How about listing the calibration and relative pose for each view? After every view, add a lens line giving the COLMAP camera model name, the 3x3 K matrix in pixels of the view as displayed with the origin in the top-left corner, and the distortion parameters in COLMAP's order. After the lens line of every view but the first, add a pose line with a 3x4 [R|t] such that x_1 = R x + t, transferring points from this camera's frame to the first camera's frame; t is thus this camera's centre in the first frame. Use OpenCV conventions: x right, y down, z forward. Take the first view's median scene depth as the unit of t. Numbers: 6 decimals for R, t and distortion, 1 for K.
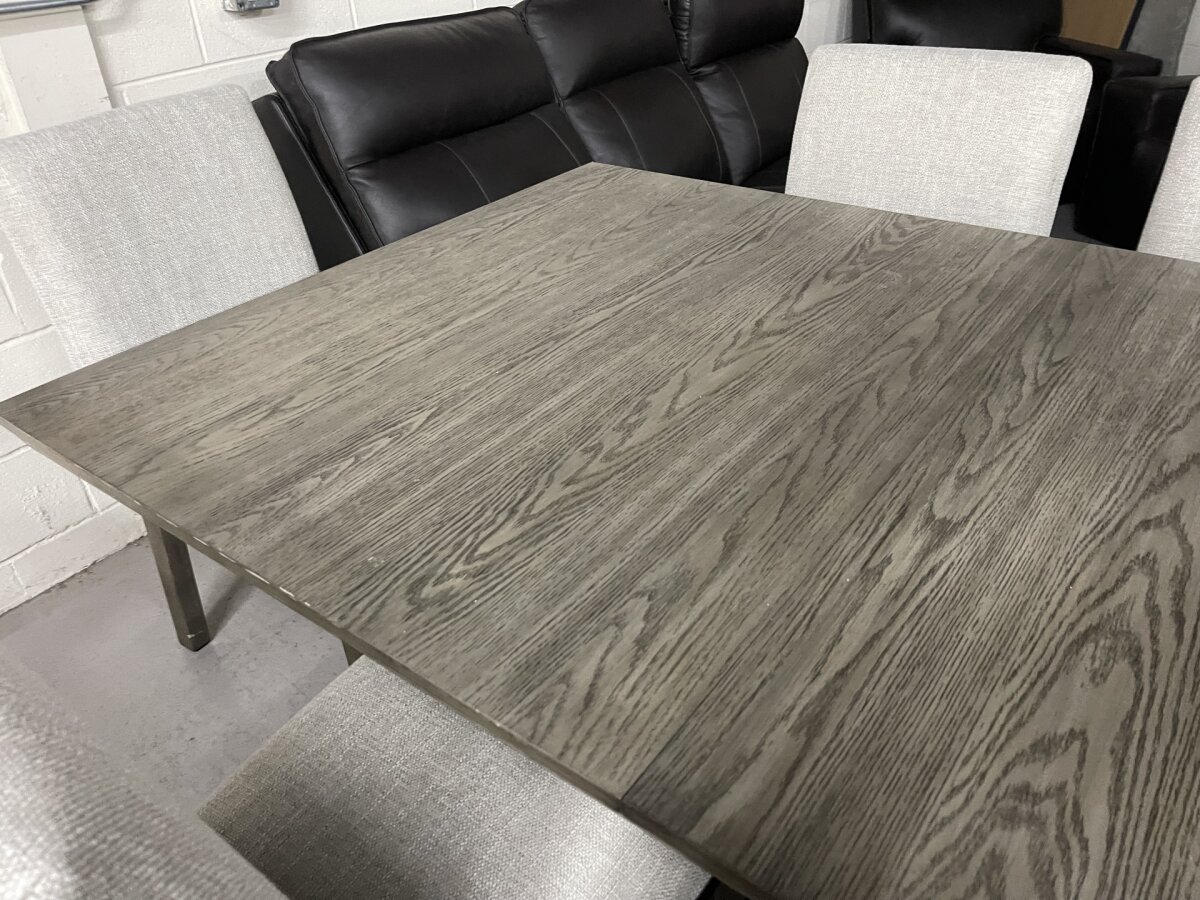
lens RADIAL K [[902.4, 0, 600.0], [0, 902.4, 450.0], [0, 0, 1]] dist [0.063739, -0.087437]
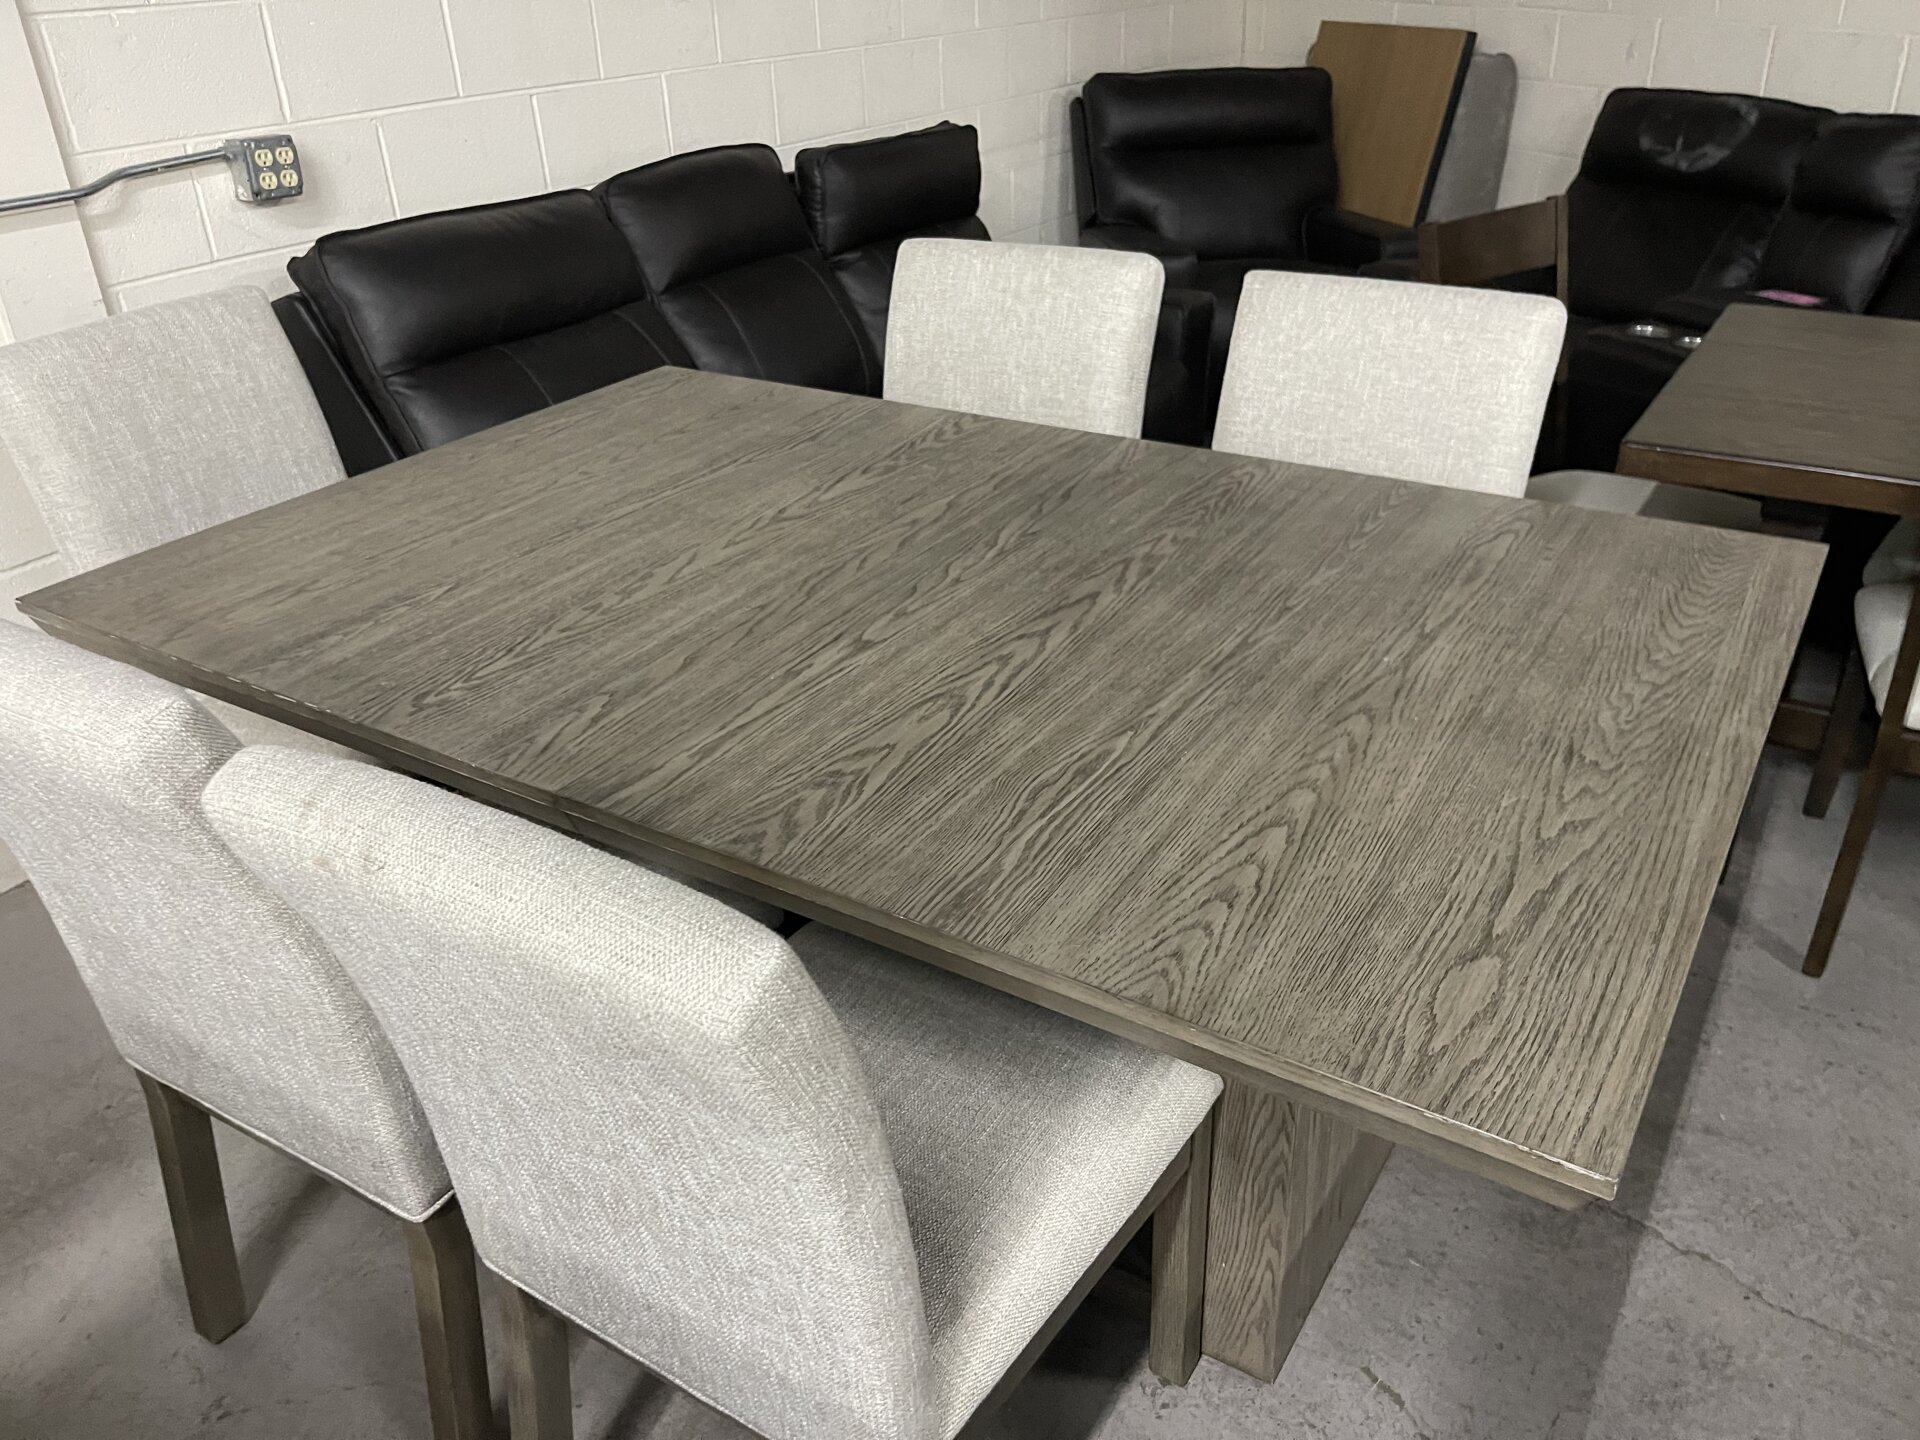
lens RADIAL K [[1459.7, 0, 965.9], [0, 1459.7, 745.0], [0, 0, 1]] dist [0.039769, -0.059924]
pose [[0.996157, -0.032681, 0.081256, 0.254655], [0.037721, 0.997407, -0.061282, 0.252561], [-0.079042, 0.064111, 0.994808, -0.707492]]
